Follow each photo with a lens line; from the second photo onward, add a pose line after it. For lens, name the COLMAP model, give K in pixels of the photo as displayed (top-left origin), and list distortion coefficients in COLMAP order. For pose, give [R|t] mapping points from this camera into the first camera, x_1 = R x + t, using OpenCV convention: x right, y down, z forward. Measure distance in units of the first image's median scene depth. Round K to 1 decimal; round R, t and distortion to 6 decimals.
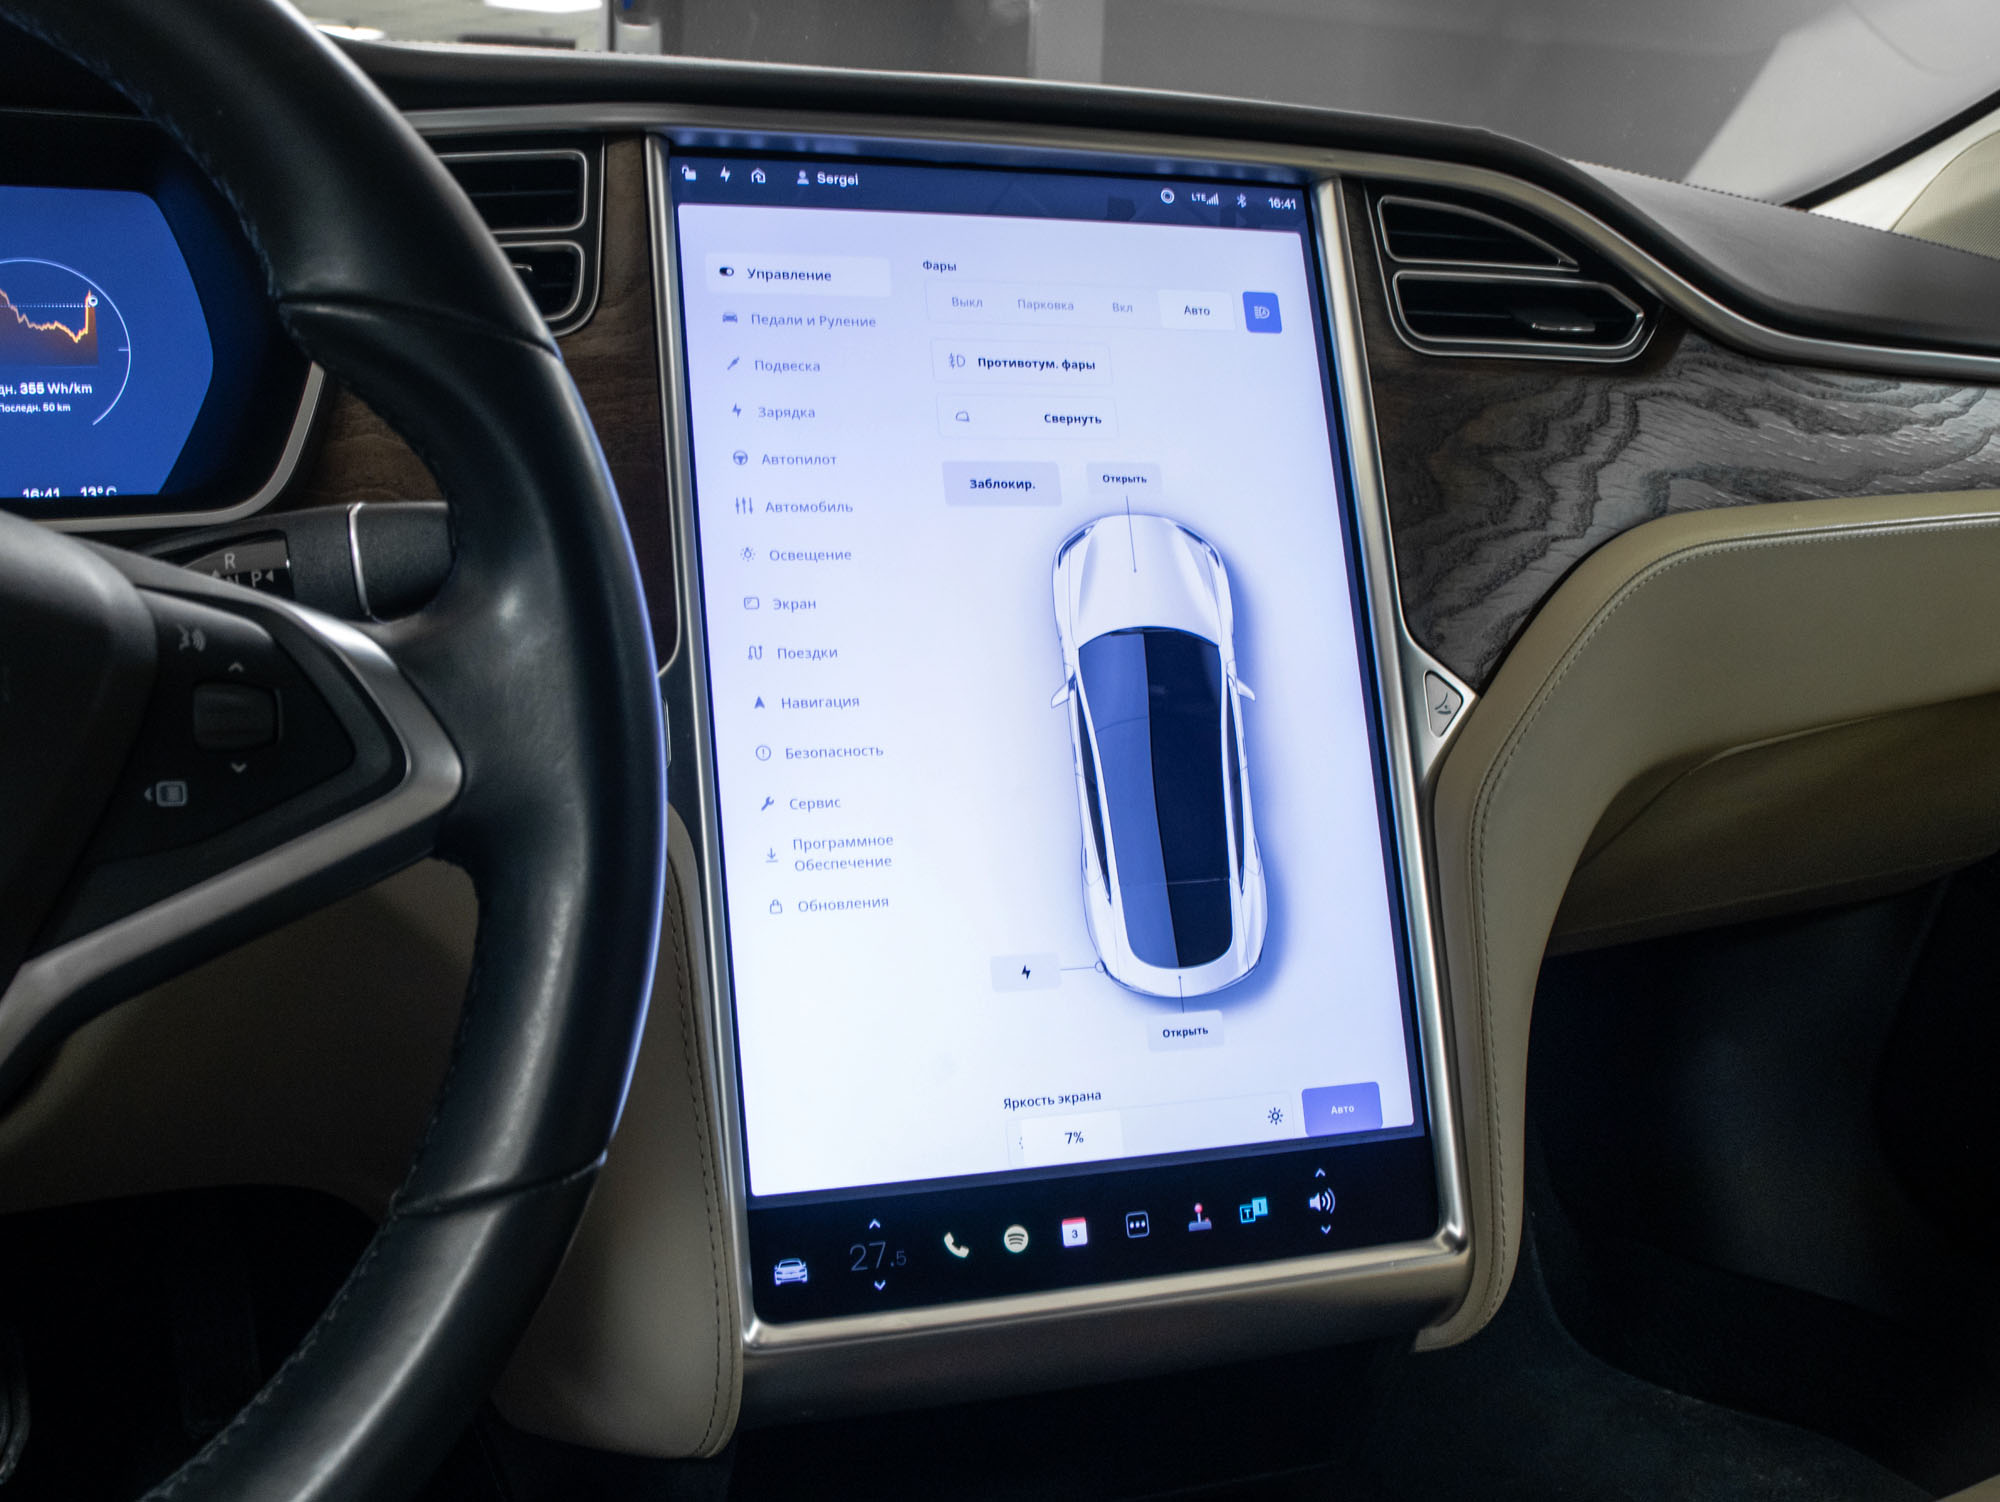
lens RADIAL K [[2124.1, 0, 1000.0], [0, 2124.1, 751.0], [0, 0, 1]] dist [-0.204662, 0.244723]
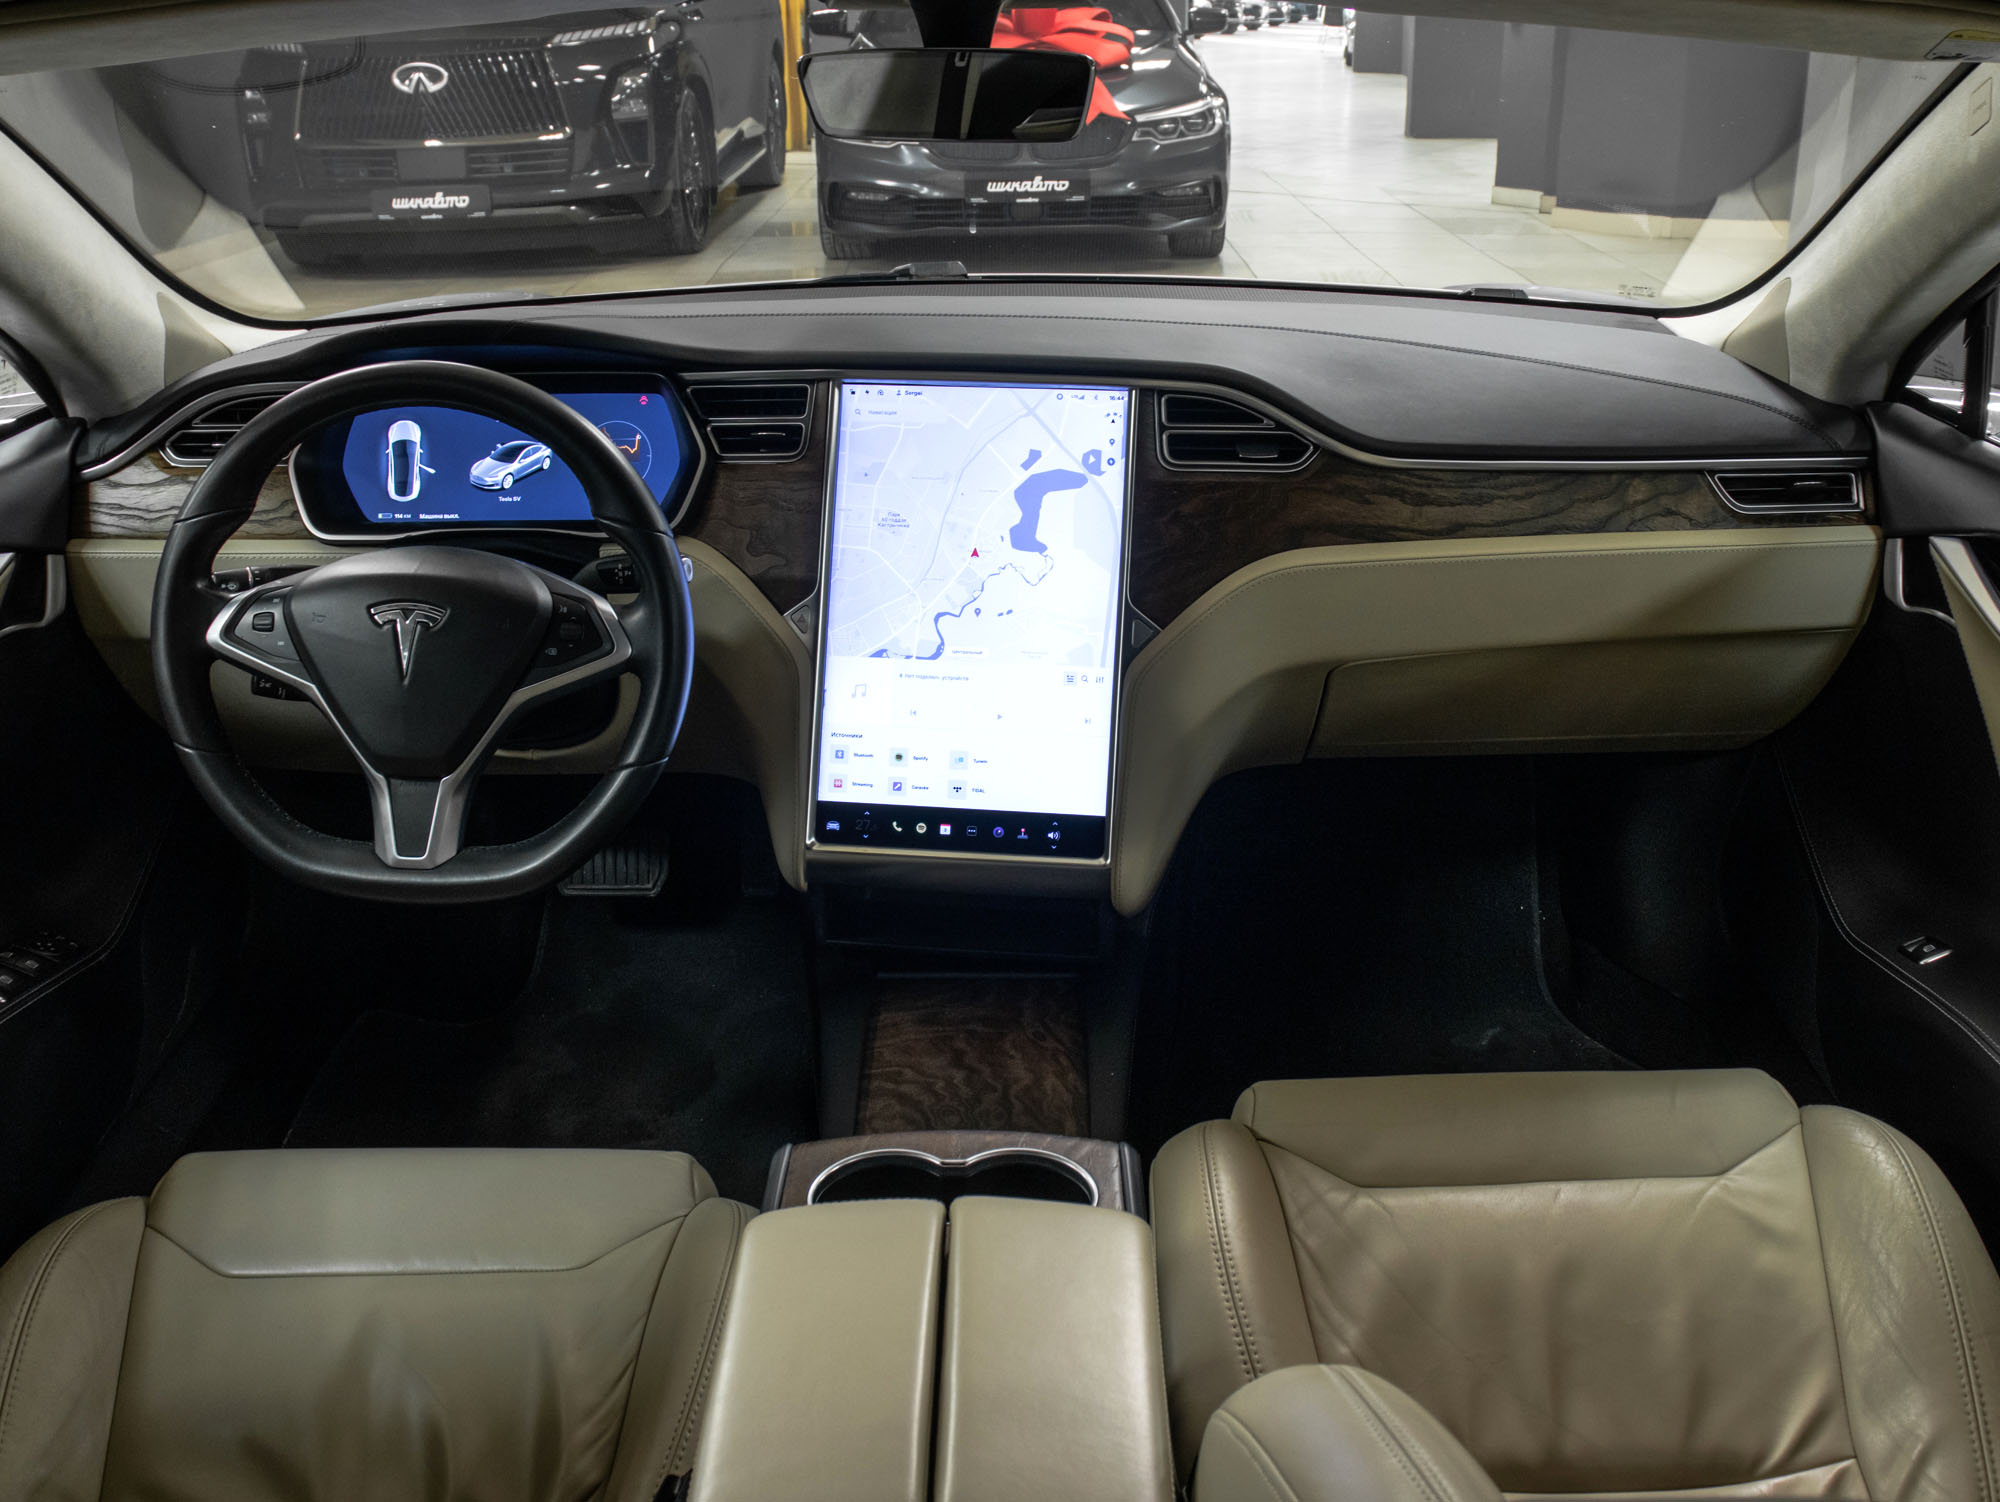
lens RADIAL K [[1977.0, 0, 1000.0], [0, 1977.0, 751.0], [0, 0, 1]] dist [-0.119965, 0.211406]
pose [[0.888566, 0.128365, -0.440424, 1.095707], [-0.064478, 0.985470, 0.157135, -0.236387], [0.454195, -0.111227, 0.883932, -1.037106]]
